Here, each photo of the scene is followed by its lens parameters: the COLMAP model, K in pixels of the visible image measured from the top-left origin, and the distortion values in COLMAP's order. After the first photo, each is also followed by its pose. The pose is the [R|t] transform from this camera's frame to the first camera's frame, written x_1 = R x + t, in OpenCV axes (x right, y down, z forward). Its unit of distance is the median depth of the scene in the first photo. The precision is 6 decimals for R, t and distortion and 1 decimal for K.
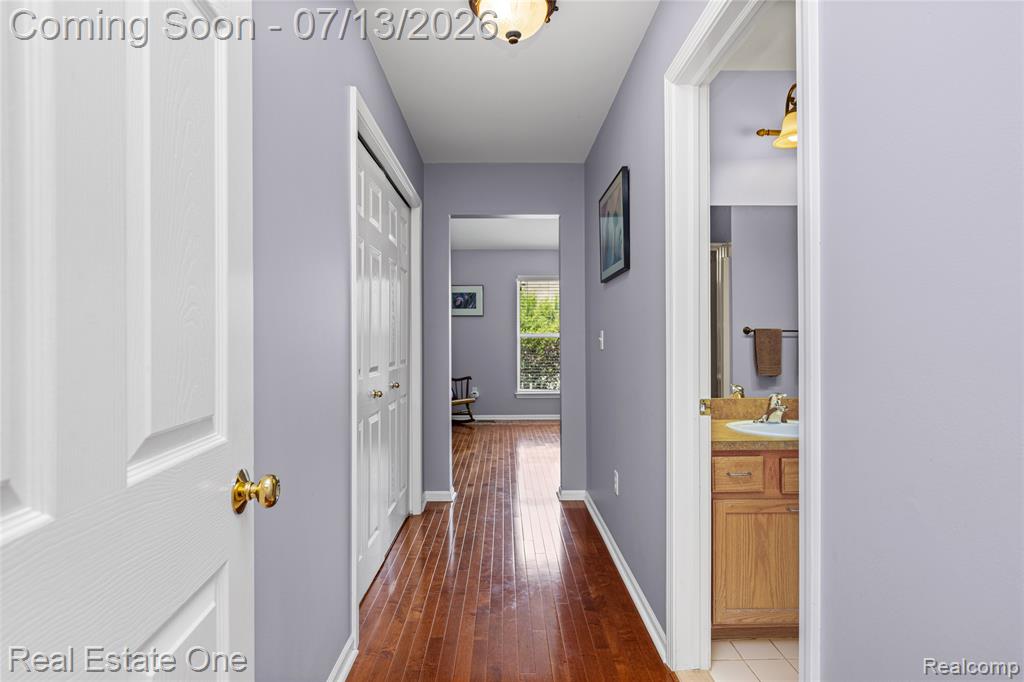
lens RADIAL K [[539.8, 0, 513.8], [0, 539.8, 340.9], [0, 0, 1]] dist [0.000809, 0.000058]
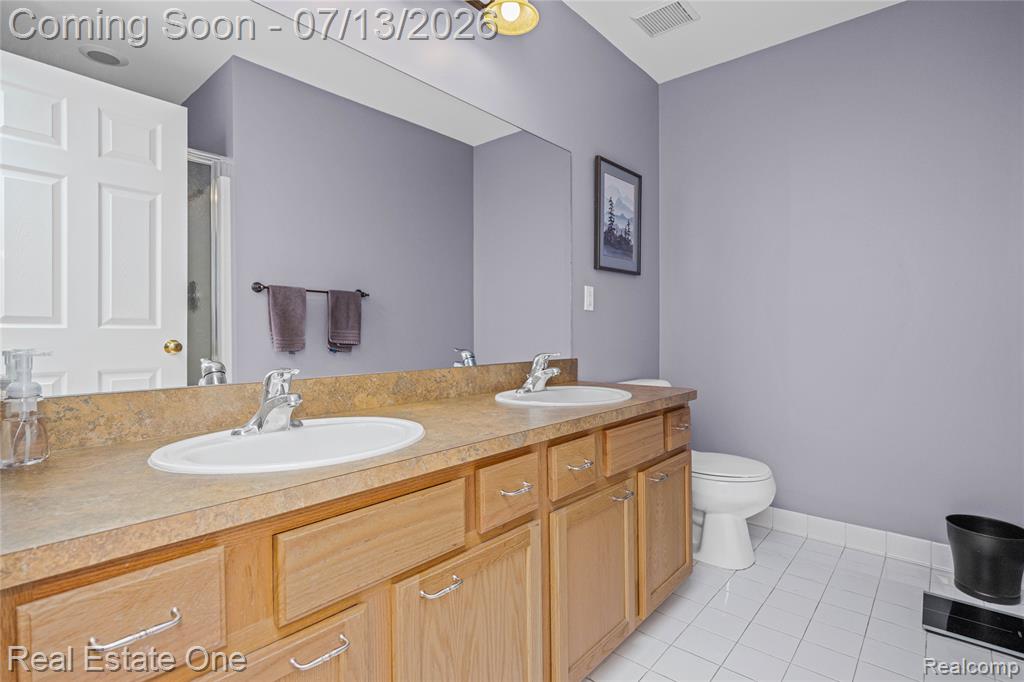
lens RADIAL K [[512.7, 0, 510.5], [0, 512.7, 335.1], [0, 0, 1]] dist [-0.001753, -0.000288]
pose [[0.679259, -0.005587, 0.733877, 0.289579], [-0.001526, 0.999958, 0.009025, 0.061922], [-0.733897, -0.007250, 0.679222, 0.536400]]
